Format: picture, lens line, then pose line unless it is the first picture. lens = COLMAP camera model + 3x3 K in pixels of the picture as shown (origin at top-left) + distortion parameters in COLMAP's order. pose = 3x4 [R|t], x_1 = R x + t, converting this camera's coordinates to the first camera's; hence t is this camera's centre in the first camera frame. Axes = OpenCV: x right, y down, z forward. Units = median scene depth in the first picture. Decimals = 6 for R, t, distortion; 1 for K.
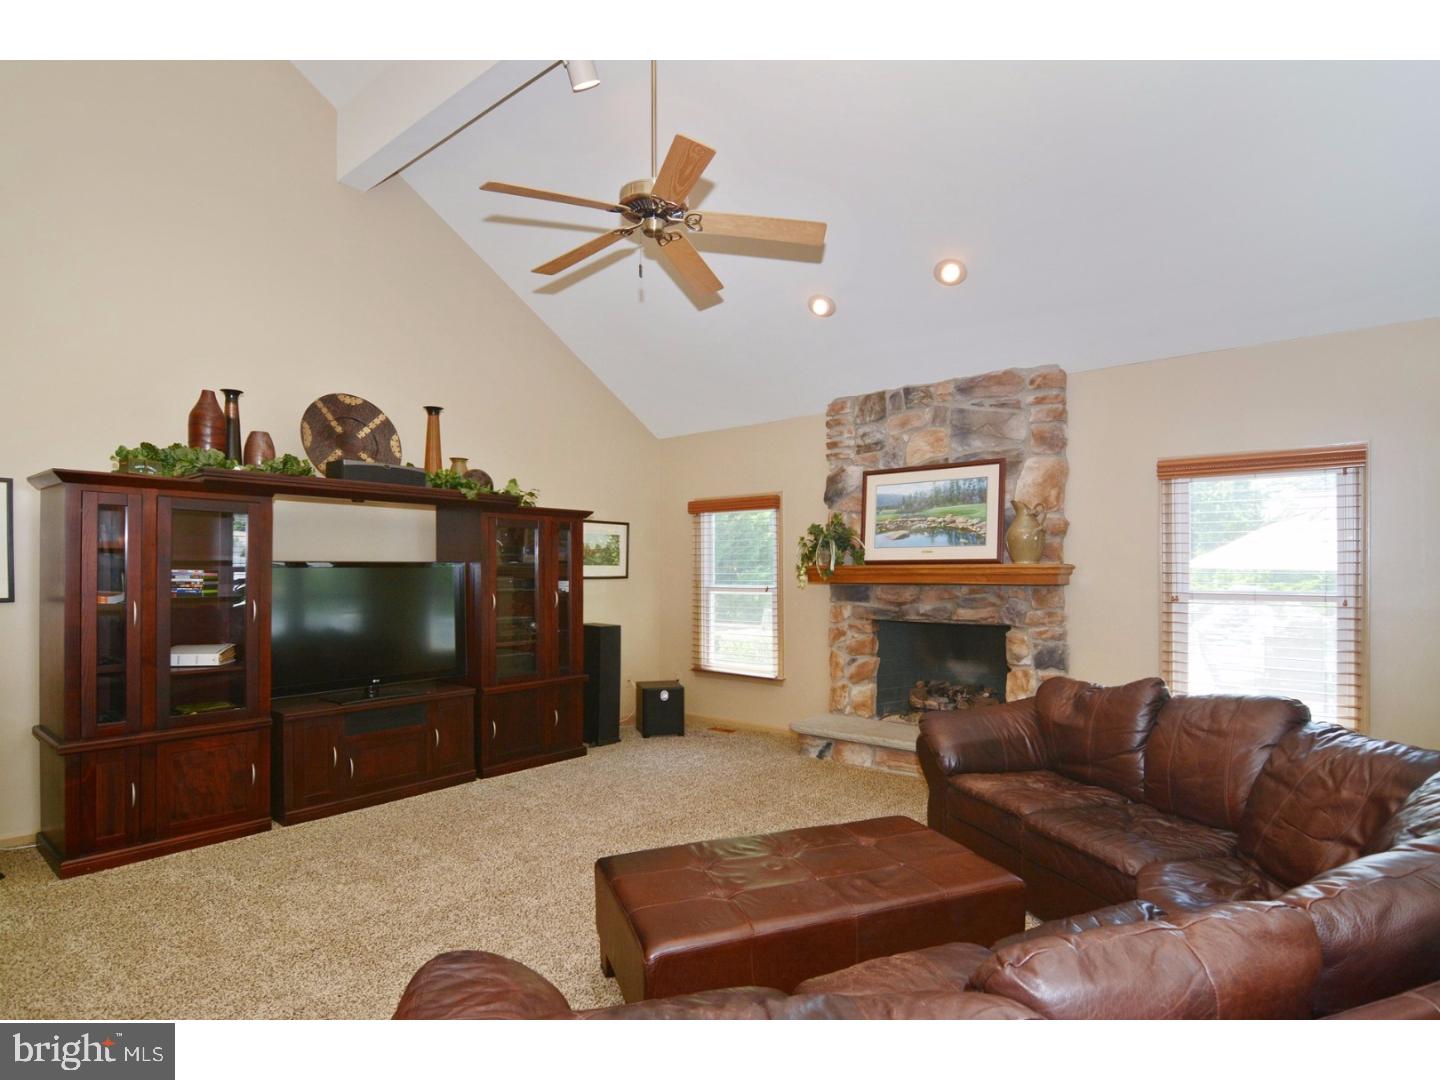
lens RADIAL K [[773.8, 0, 715.8], [0, 773.8, 546.9], [0, 0, 1]] dist [-0.020634, -0.000469]
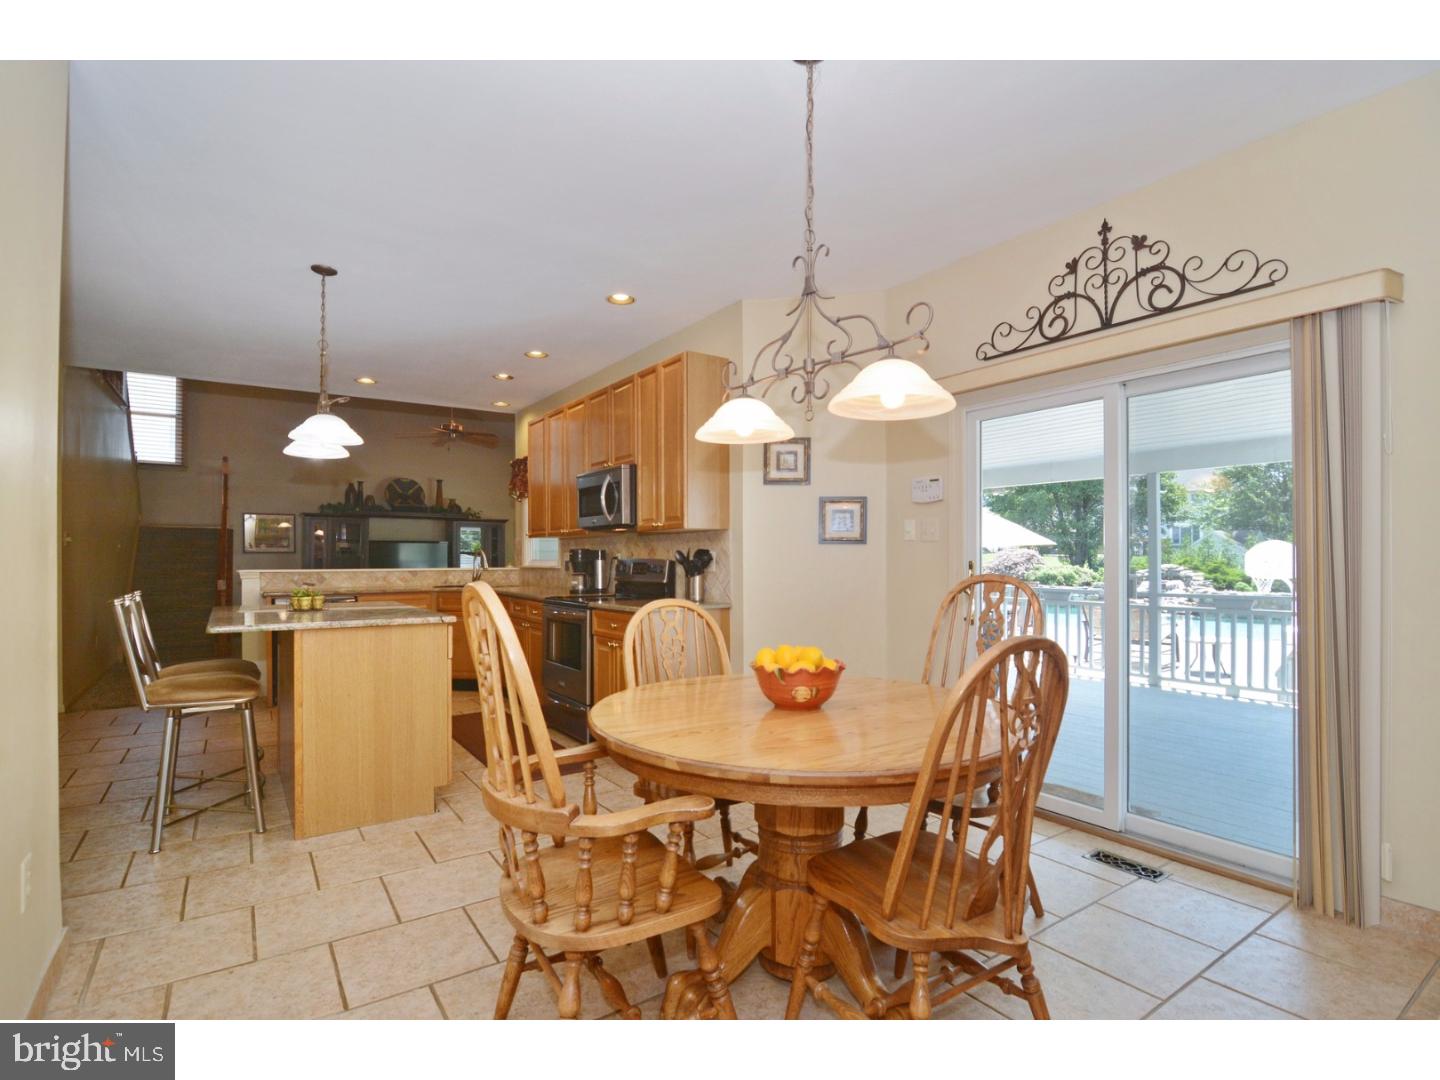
lens RADIAL K [[699.8, 0, 706.8], [0, 699.8, 548.3], [0, 0, 1]] dist [-0.008639, -0.003394]
pose [[0.955141, -0.001786, -0.296146, 1.226814], [0.007219, 0.999825, 0.017251, 0.010908], [0.296063, -0.018615, 0.954987, -0.997106]]
